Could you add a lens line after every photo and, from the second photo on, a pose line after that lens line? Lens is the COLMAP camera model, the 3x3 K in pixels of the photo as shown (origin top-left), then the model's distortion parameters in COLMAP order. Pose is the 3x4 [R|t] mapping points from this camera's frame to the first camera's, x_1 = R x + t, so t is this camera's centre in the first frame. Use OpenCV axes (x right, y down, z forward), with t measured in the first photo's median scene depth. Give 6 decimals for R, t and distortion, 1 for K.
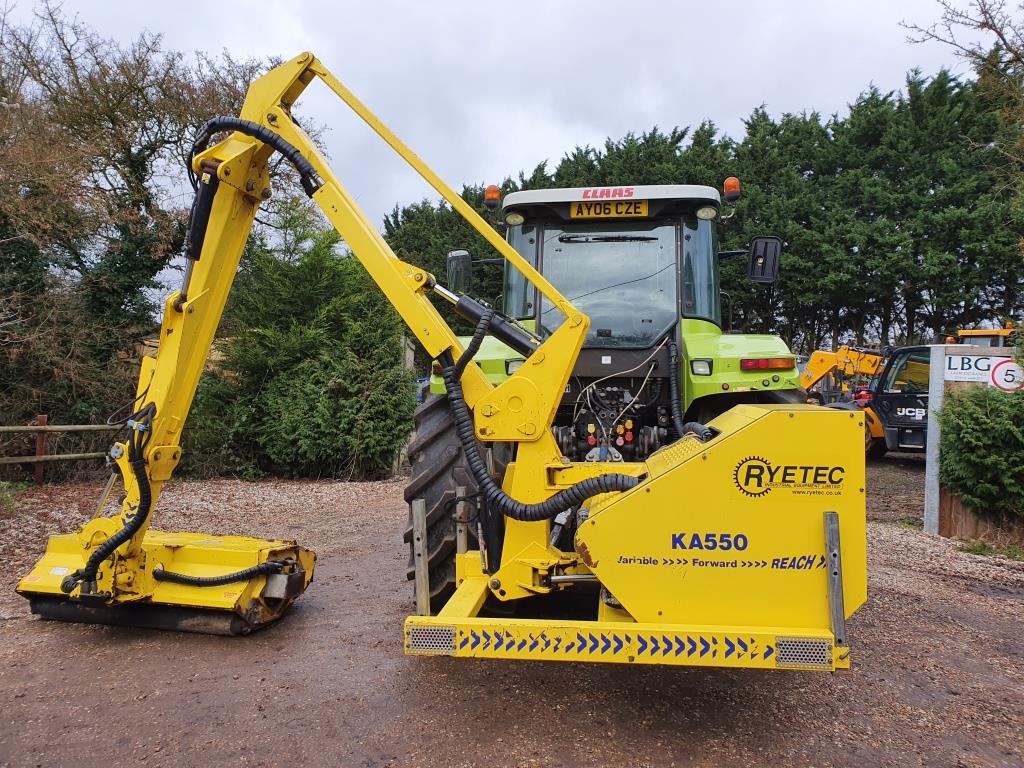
lens RADIAL K [[812.1, 0, 518.6], [0, 812.1, 383.1], [0, 0, 1]] dist [0.026741, -0.010754]
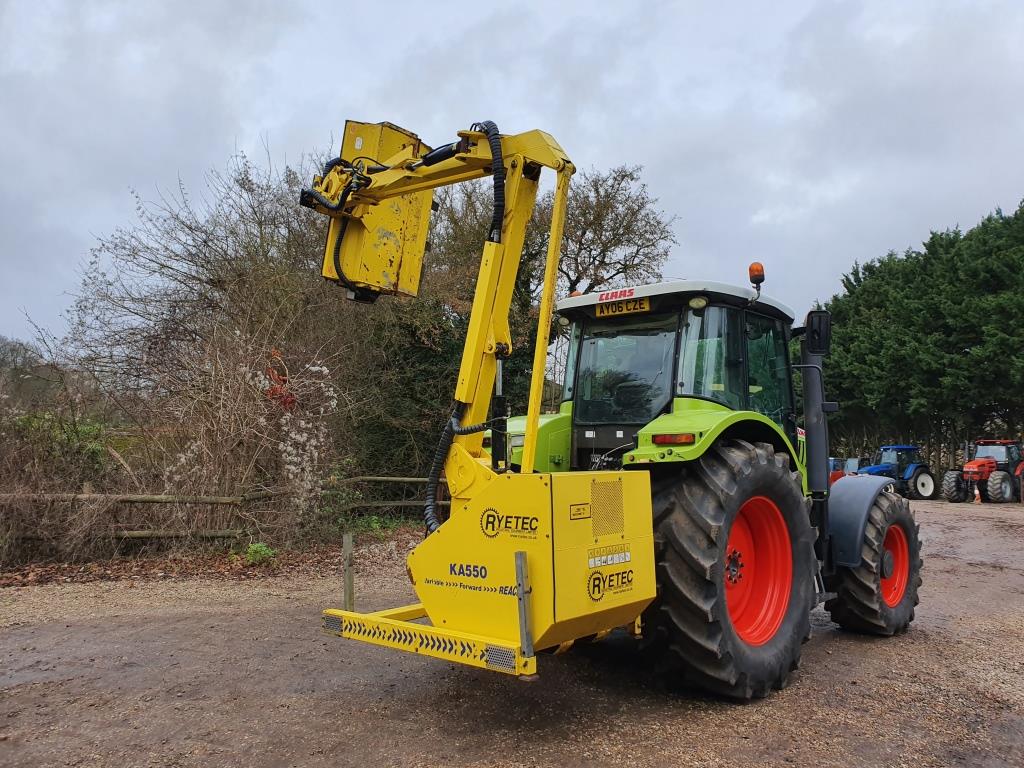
lens RADIAL K [[812.1, 0, 485.4], [0, 812.1, 338.9], [0, 0, 1]] dist [0.026741, -0.010754]
pose [[0.814492, -0.087571, -0.573528, 0.286772], [0.006886, 0.989933, -0.141372, 0.000522], [0.580135, 0.111197, 0.806895, -0.036593]]
